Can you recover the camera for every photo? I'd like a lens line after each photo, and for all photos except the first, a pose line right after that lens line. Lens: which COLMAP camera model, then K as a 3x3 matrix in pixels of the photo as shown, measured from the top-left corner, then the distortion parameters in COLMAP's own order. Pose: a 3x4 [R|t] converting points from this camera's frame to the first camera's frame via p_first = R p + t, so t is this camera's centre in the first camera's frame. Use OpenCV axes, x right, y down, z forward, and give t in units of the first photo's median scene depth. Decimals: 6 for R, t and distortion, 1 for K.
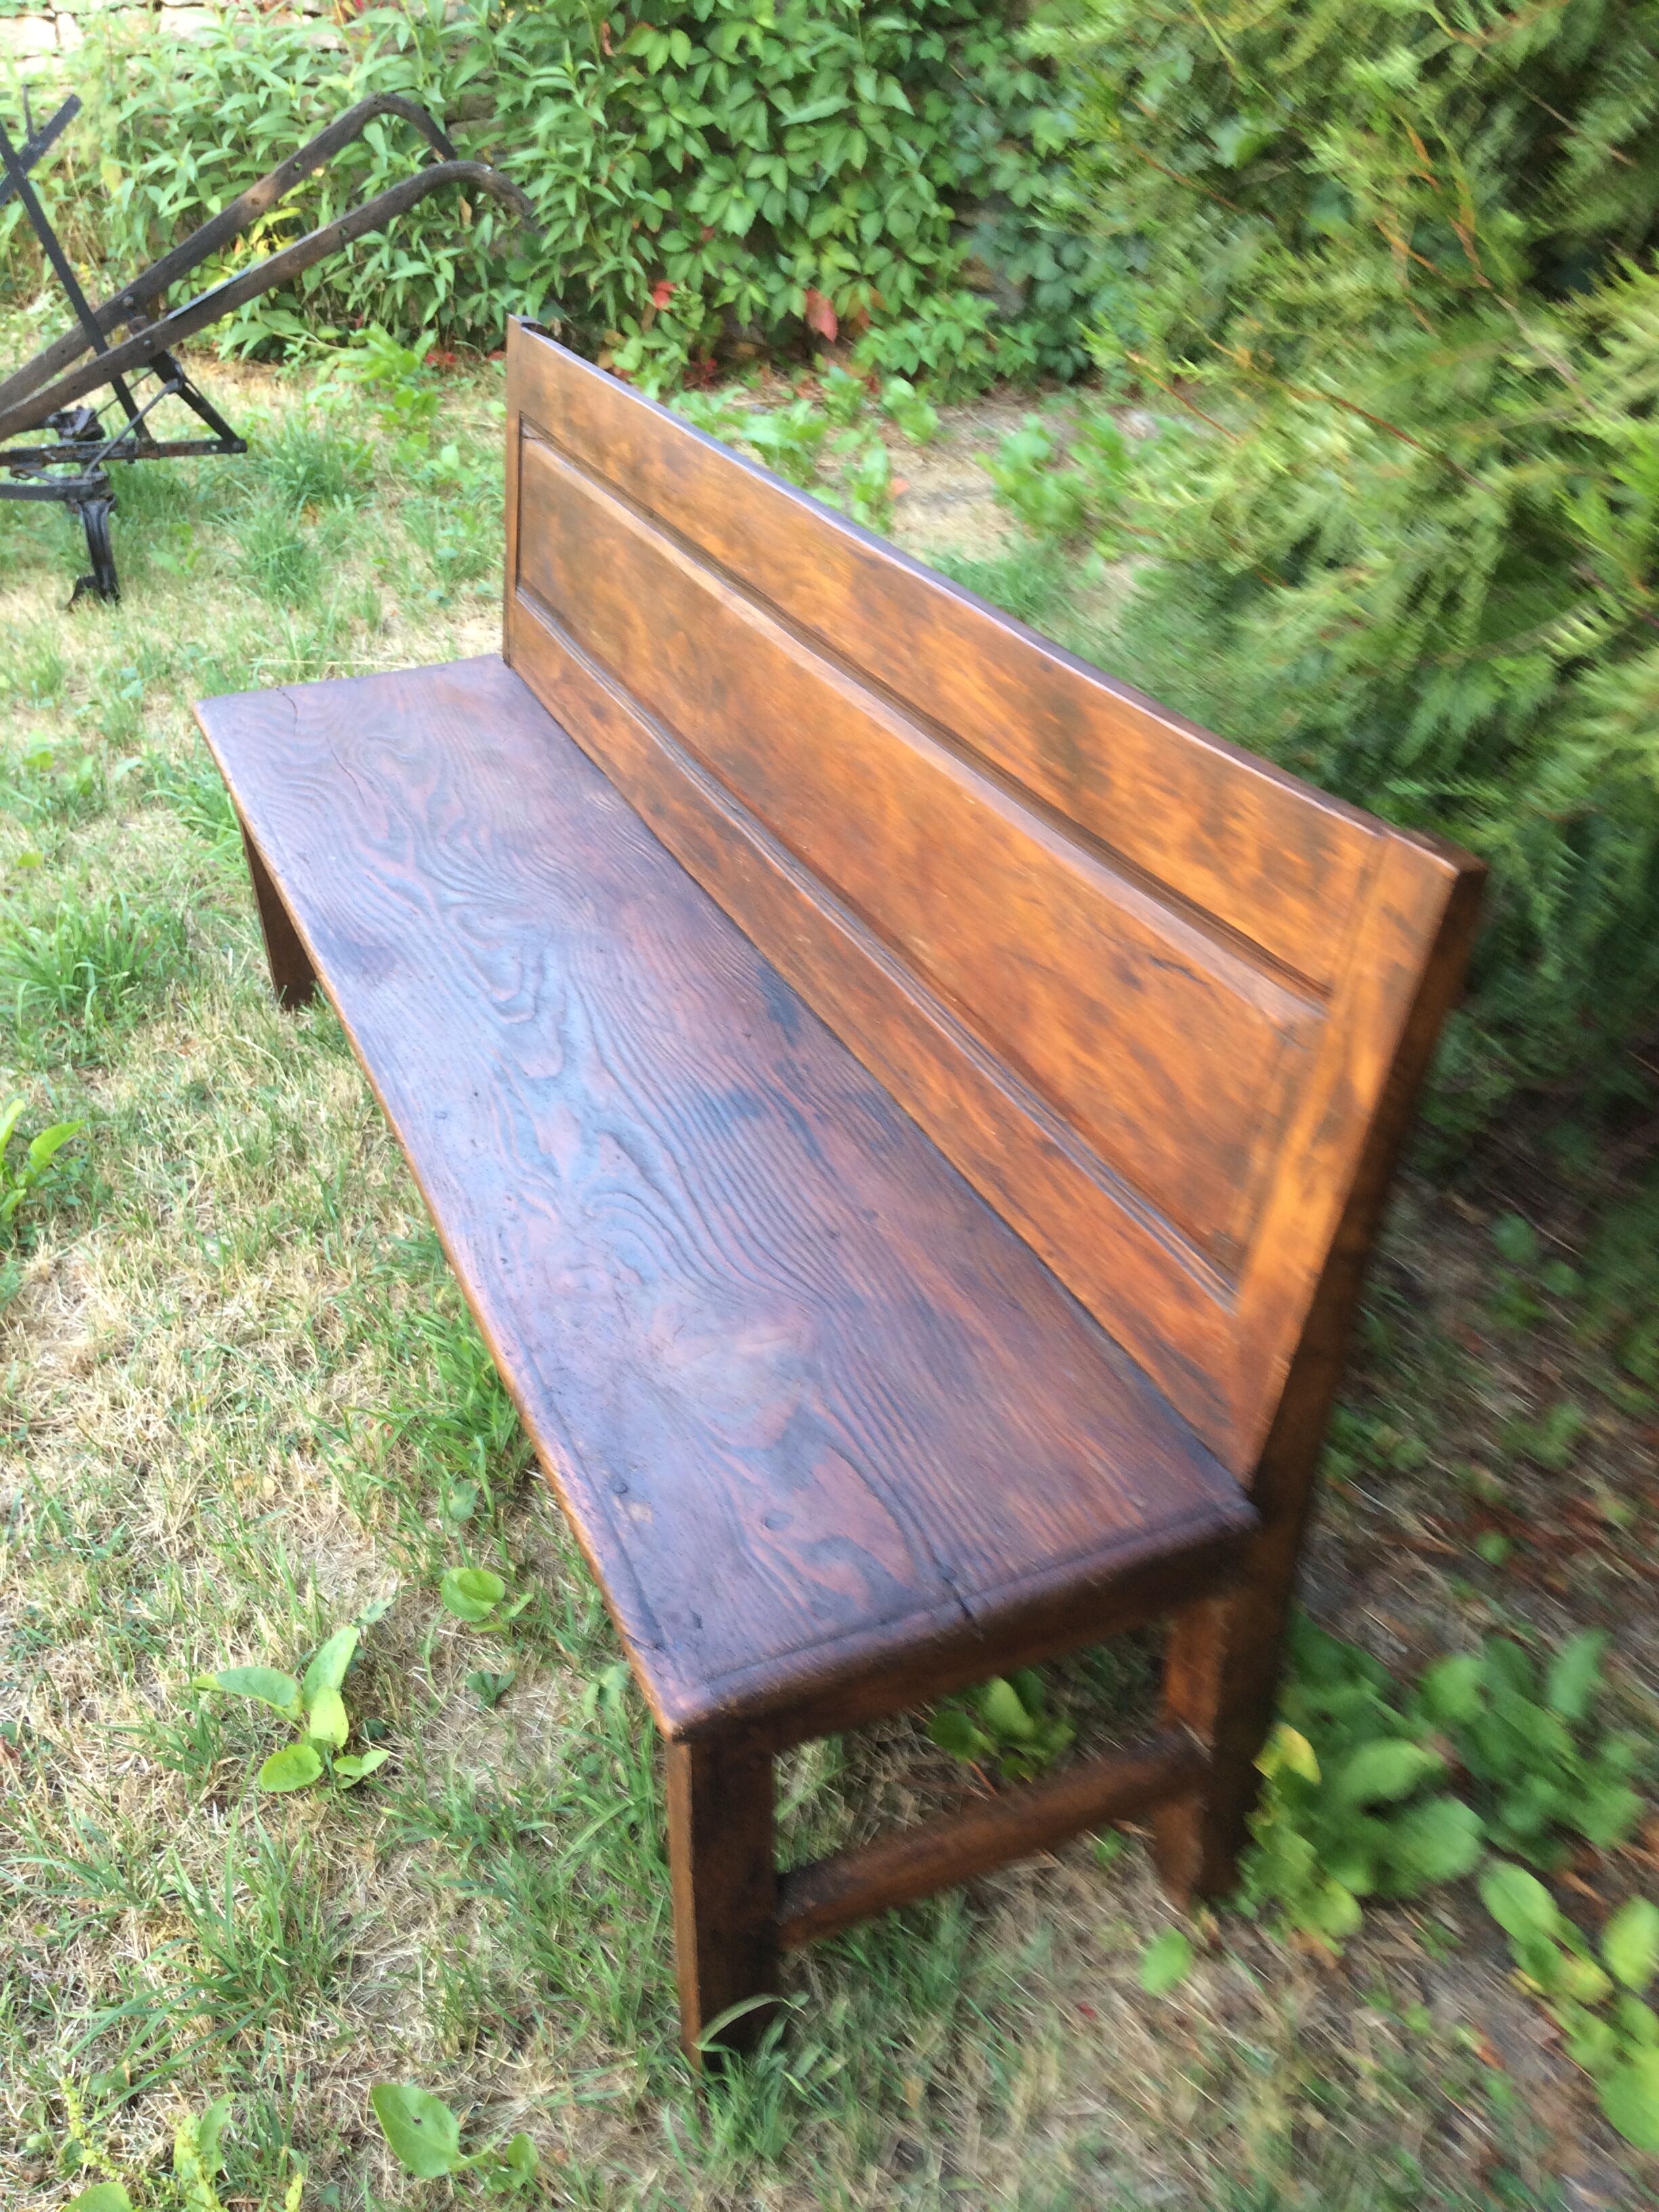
lens RADIAL K [[1858.1, 0, 829.5], [0, 1858.1, 1106.0], [0, 0, 1]] dist [0.118073, -0.147627]
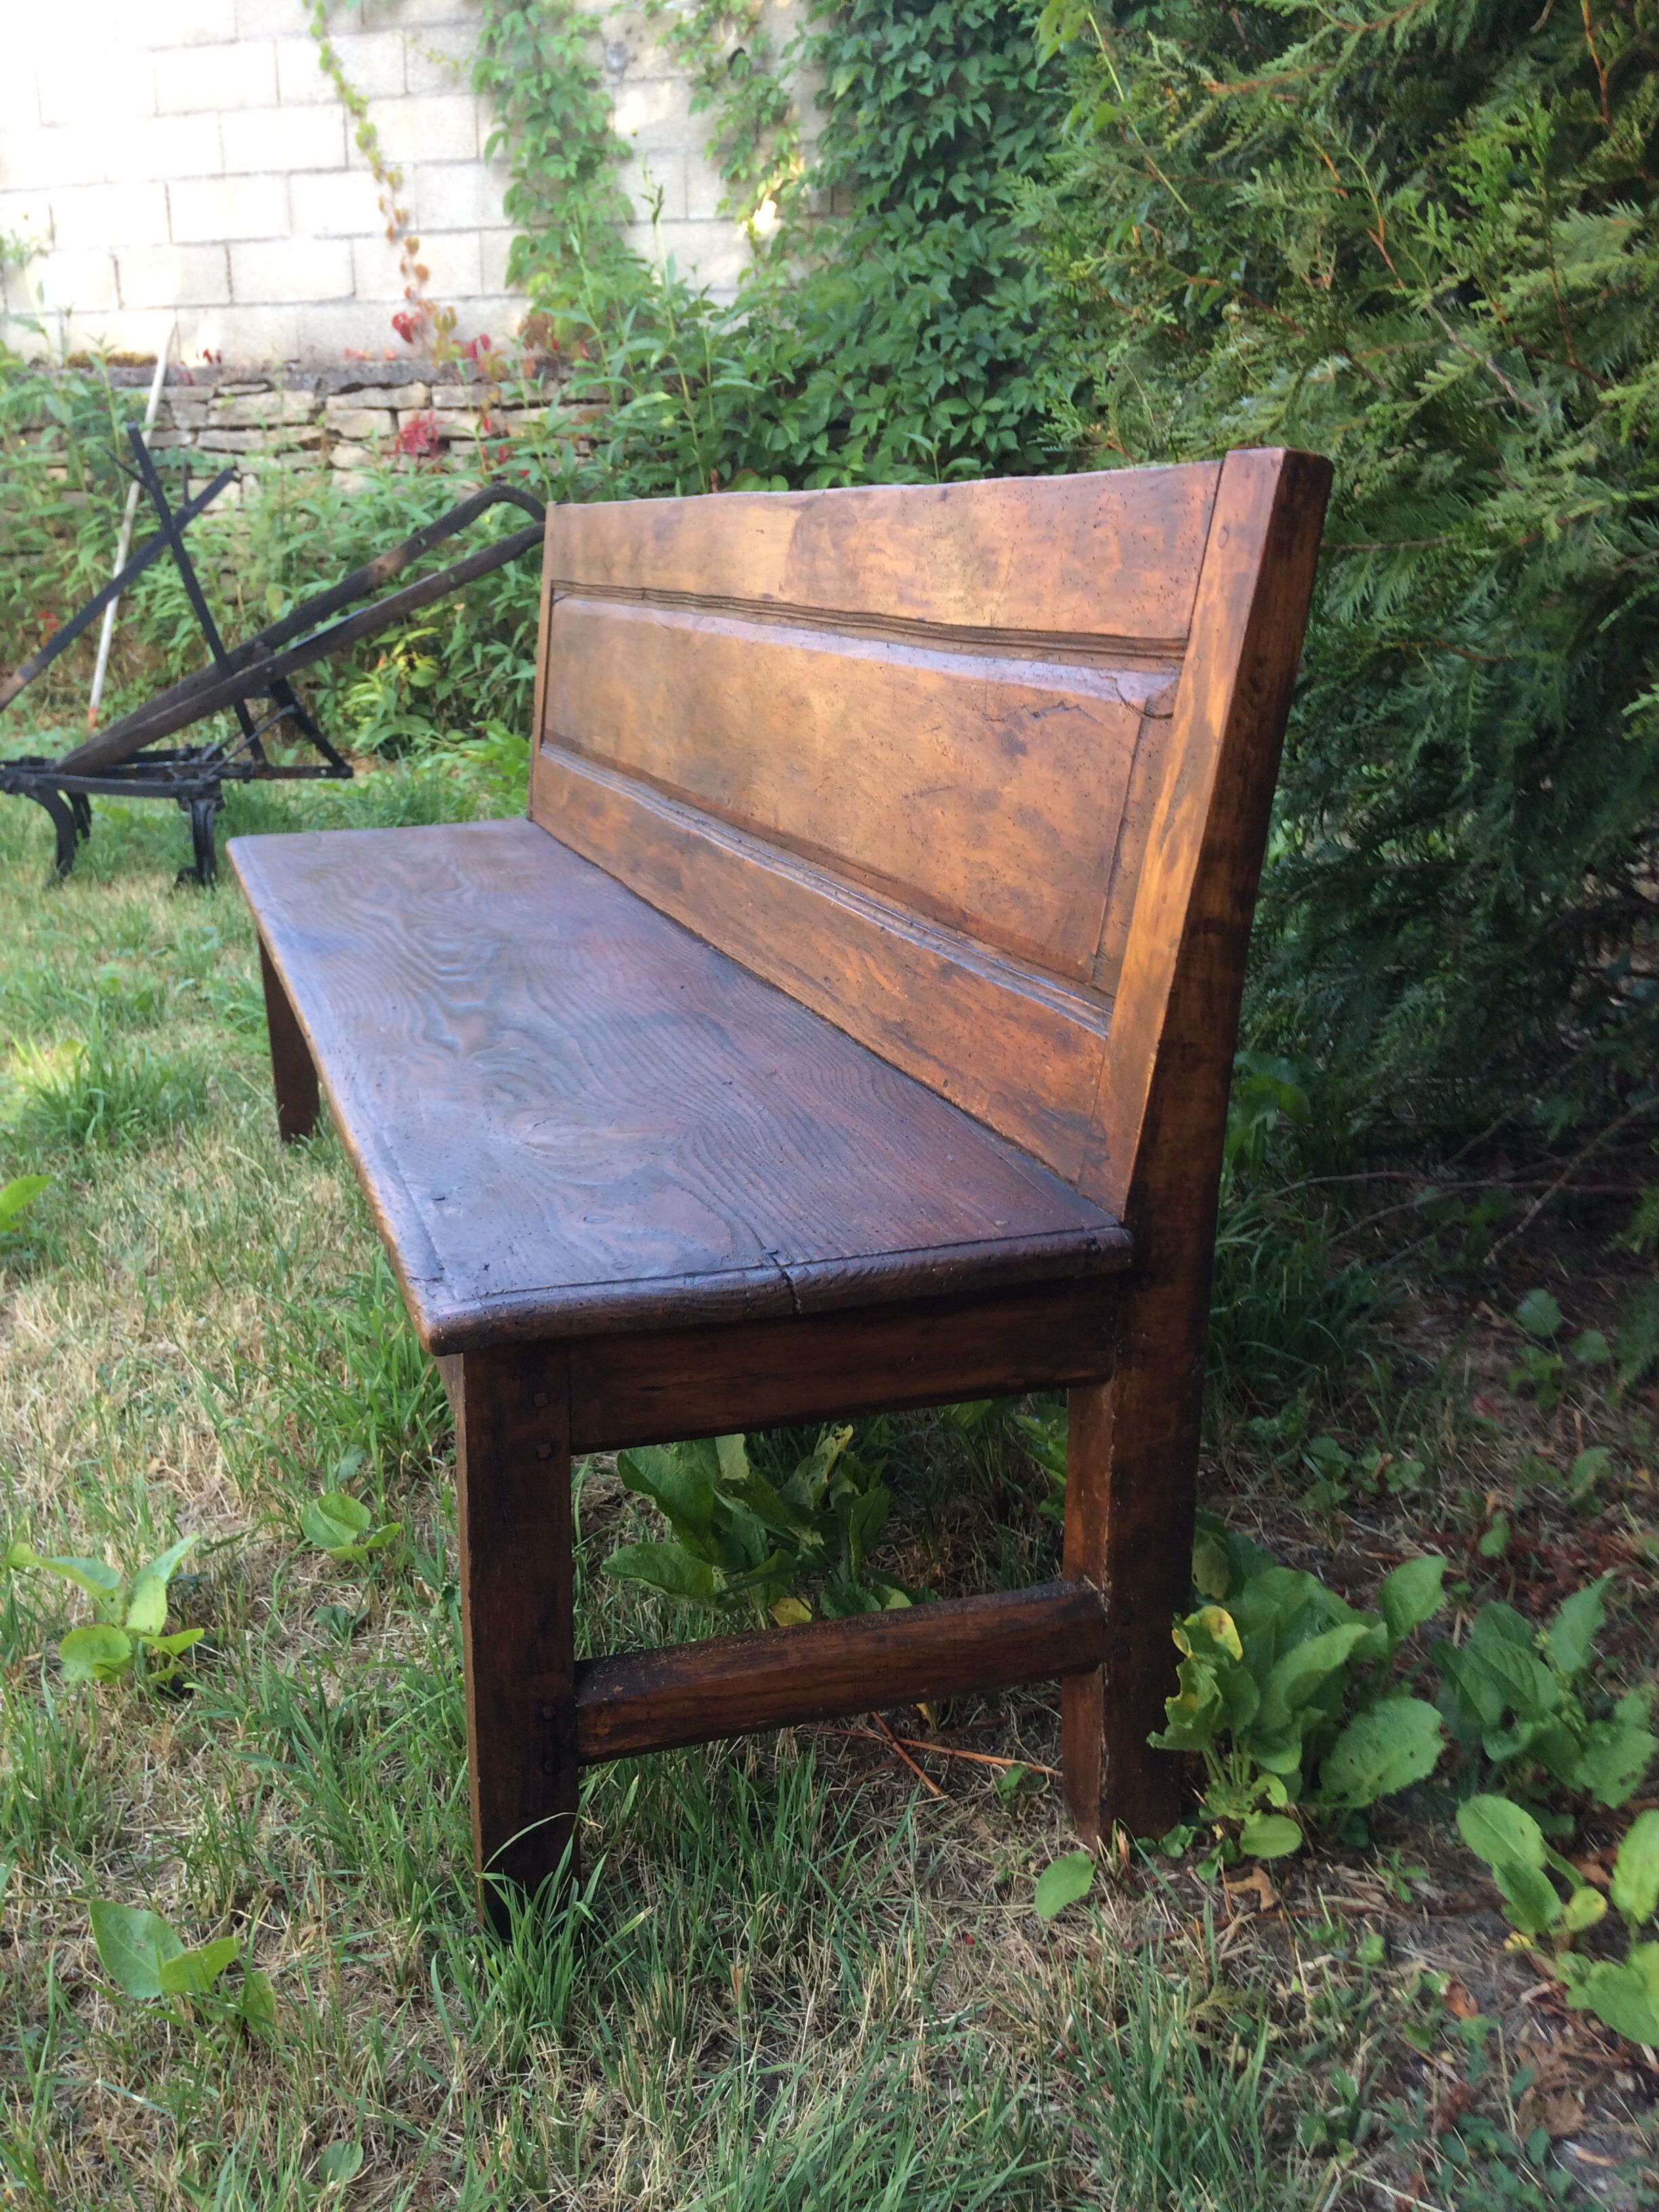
lens RADIAL K [[1872.8, 0, 798.9], [0, 1872.8, 1101.9], [0, 0, 1]] dist [0.115784, -0.167875]
pose [[0.996331, 0.014603, -0.084329, 0.098756], [-0.036727, 0.962948, -0.267175, 0.273992], [0.077303, 0.269292, 0.959951, 0.075795]]
